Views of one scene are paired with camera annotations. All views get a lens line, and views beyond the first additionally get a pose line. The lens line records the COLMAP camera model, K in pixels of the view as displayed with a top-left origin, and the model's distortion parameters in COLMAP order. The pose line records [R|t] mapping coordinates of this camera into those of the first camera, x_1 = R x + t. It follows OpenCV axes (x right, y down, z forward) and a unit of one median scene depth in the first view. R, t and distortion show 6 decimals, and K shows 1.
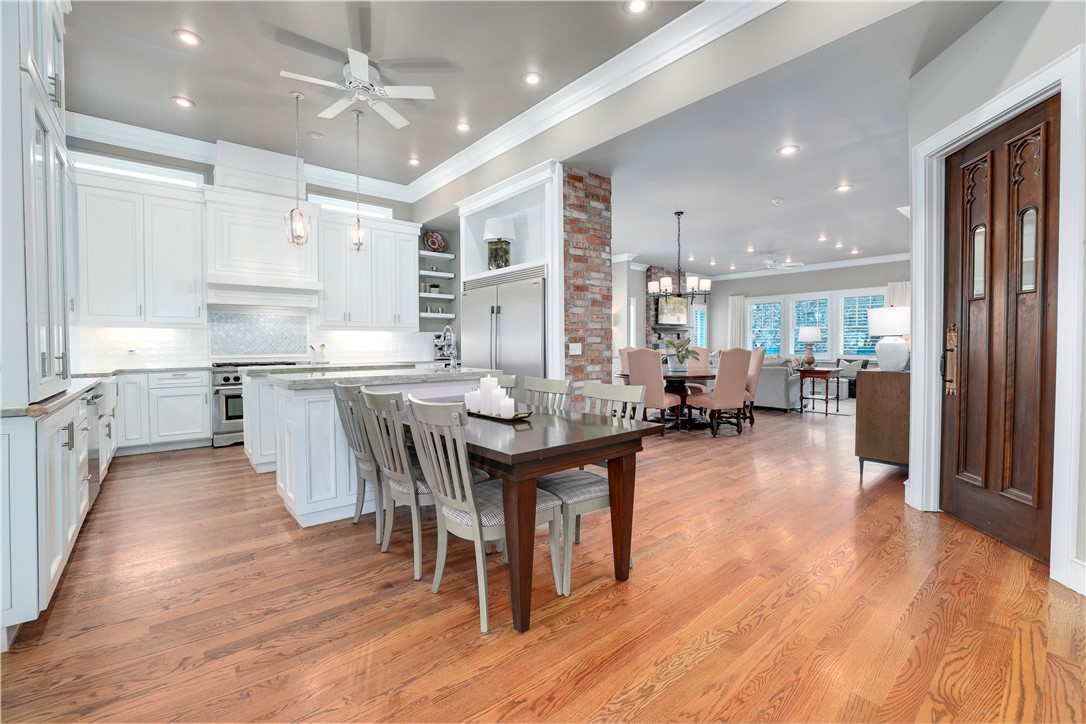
lens RADIAL K [[462.3, 0, 550.9], [0, 462.3, 354.1], [0, 0, 1]] dist [-0.033730, 0.004076]
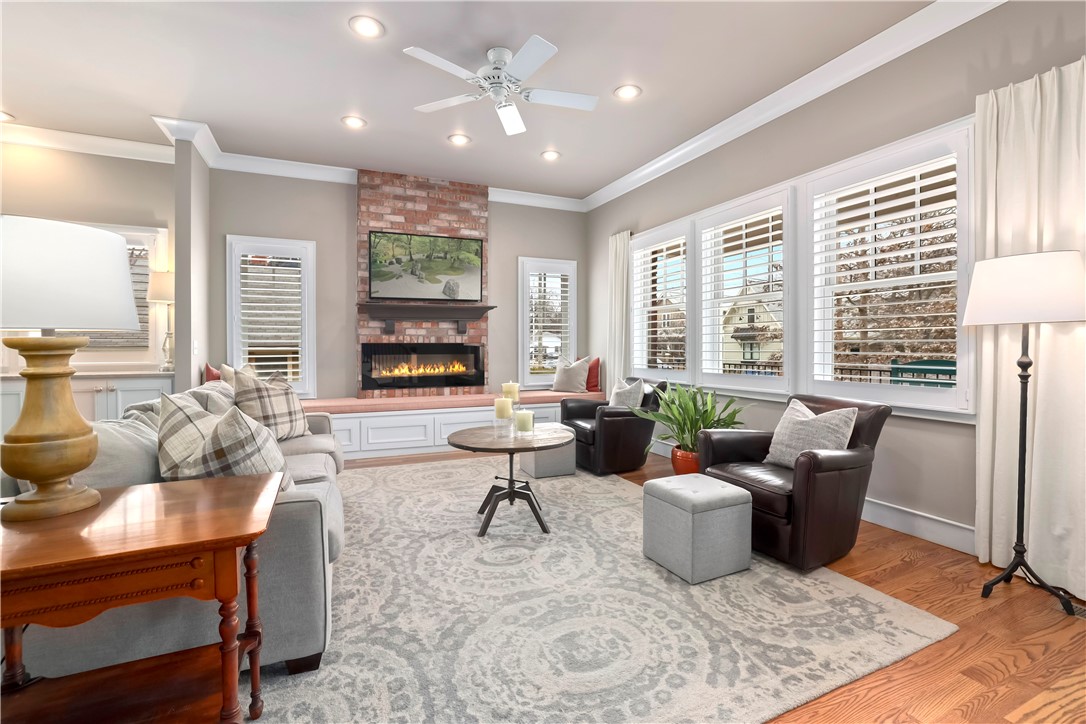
lens RADIAL K [[475.0, 0, 548.9], [0, 475.0, 354.3], [0, 0, 1]] dist [-0.037985, 0.005933]
pose [[0.956878, 0.007633, -0.290389, 0.986839], [-0.007594, 0.999970, 0.001263, -0.026164], [0.290390, 0.000996, 0.956908, 1.154765]]
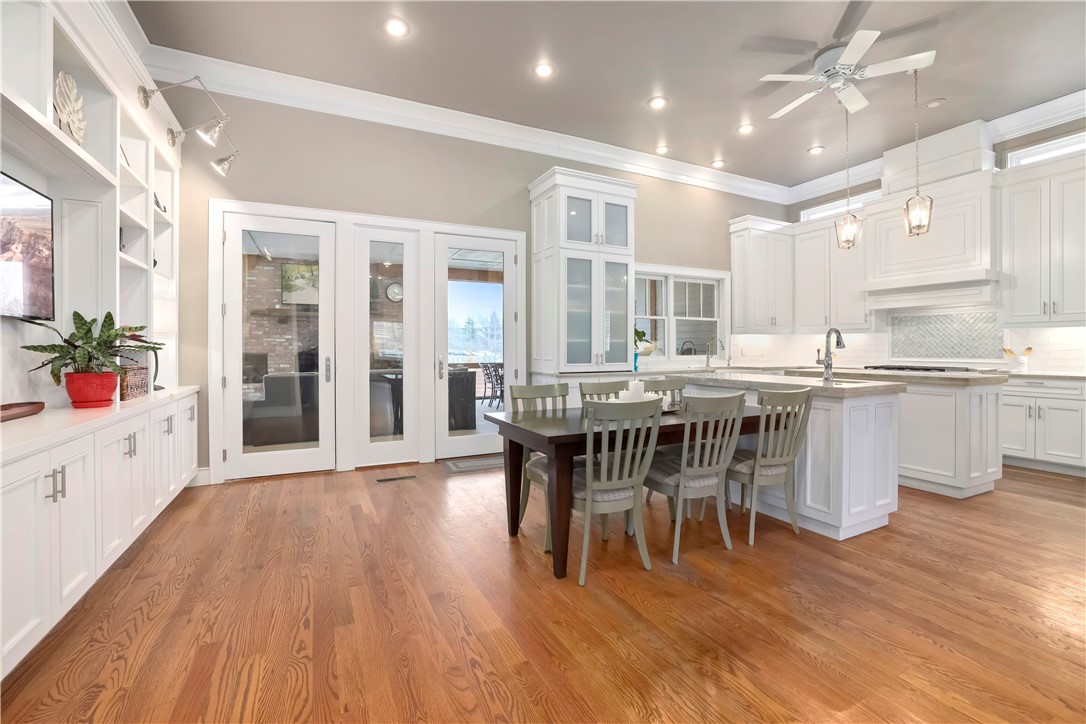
lens RADIAL K [[475.0, 0, 543.3], [0, 475.0, 351.5], [0, 0, 1]] dist [-0.037985, 0.005933]
pose [[-0.252592, 0.011520, -0.967504, 0.456080], [-0.010138, 0.999843, 0.014552, -0.018279], [0.967520, 0.013485, -0.252435, 0.461335]]
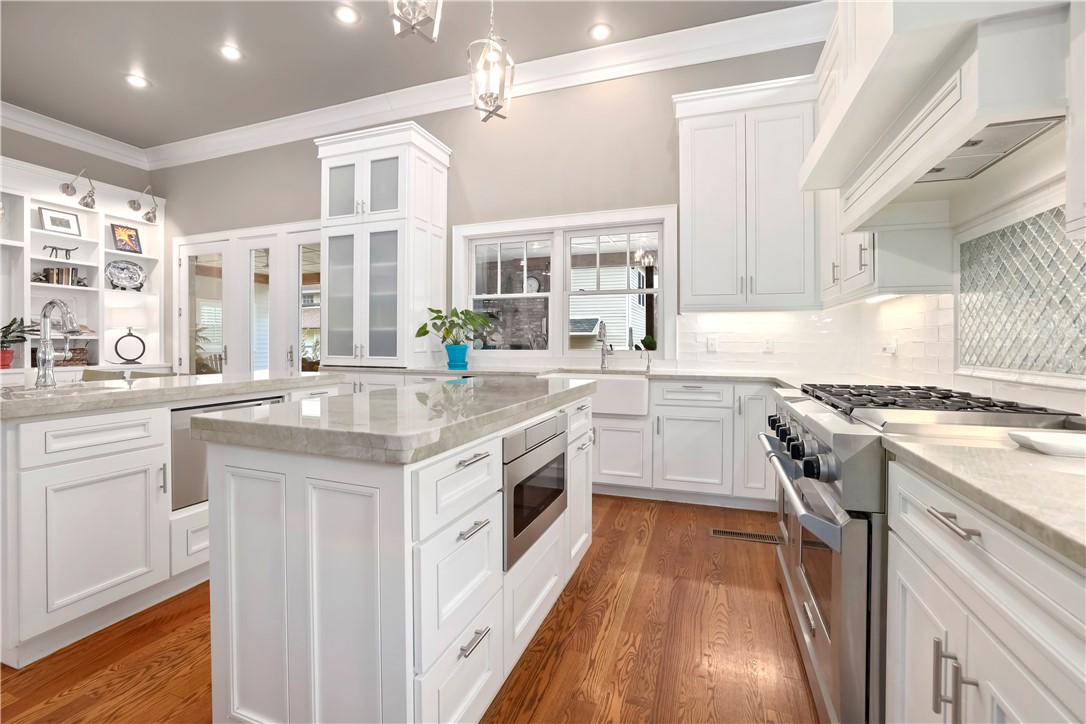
lens RADIAL K [[475.0, 0, 543.6], [0, 475.0, 350.6], [0, 0, 1]] dist [-0.037985, 0.005933]
pose [[-0.872507, 0.009373, -0.488512, -0.276547], [-0.004862, 0.999600, 0.027863, -0.014540], [0.488578, 0.026686, -0.872112, 1.089618]]
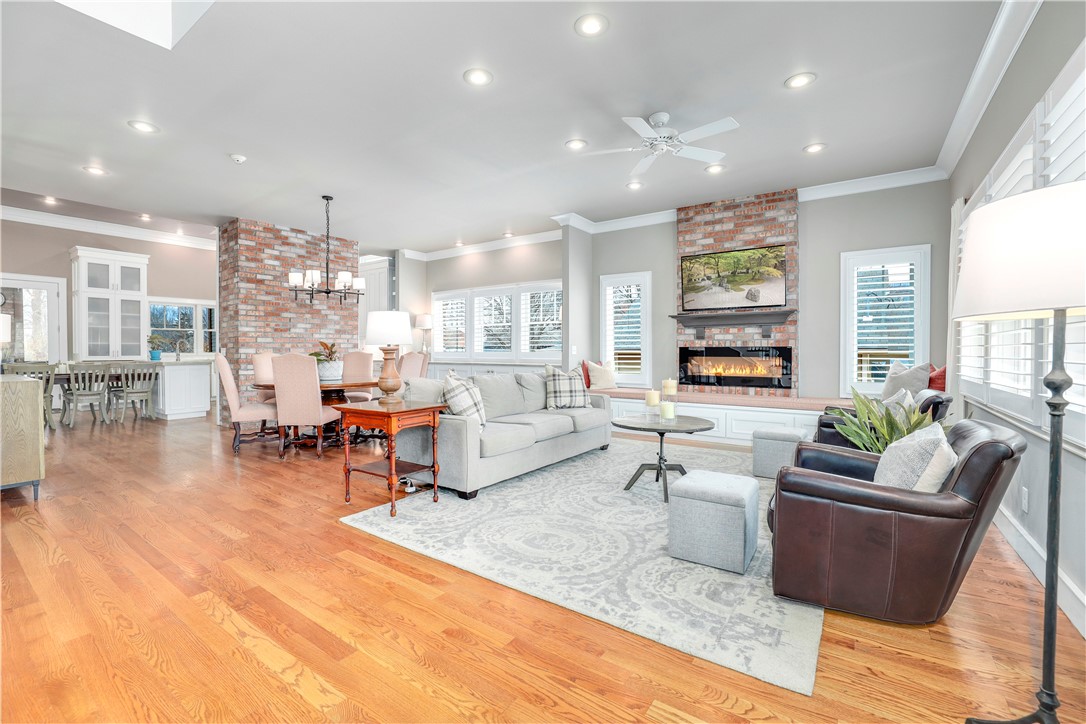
lens RADIAL K [[462.3, 0, 542.3], [0, 462.3, 353.4], [0, 0, 1]] dist [-0.033730, 0.004076]
pose [[0.246370, 0.013238, -0.969085, 1.350696], [-0.018565, 0.999788, 0.008938, -0.031687], [0.968998, 0.015789, 0.246563, 1.317120]]
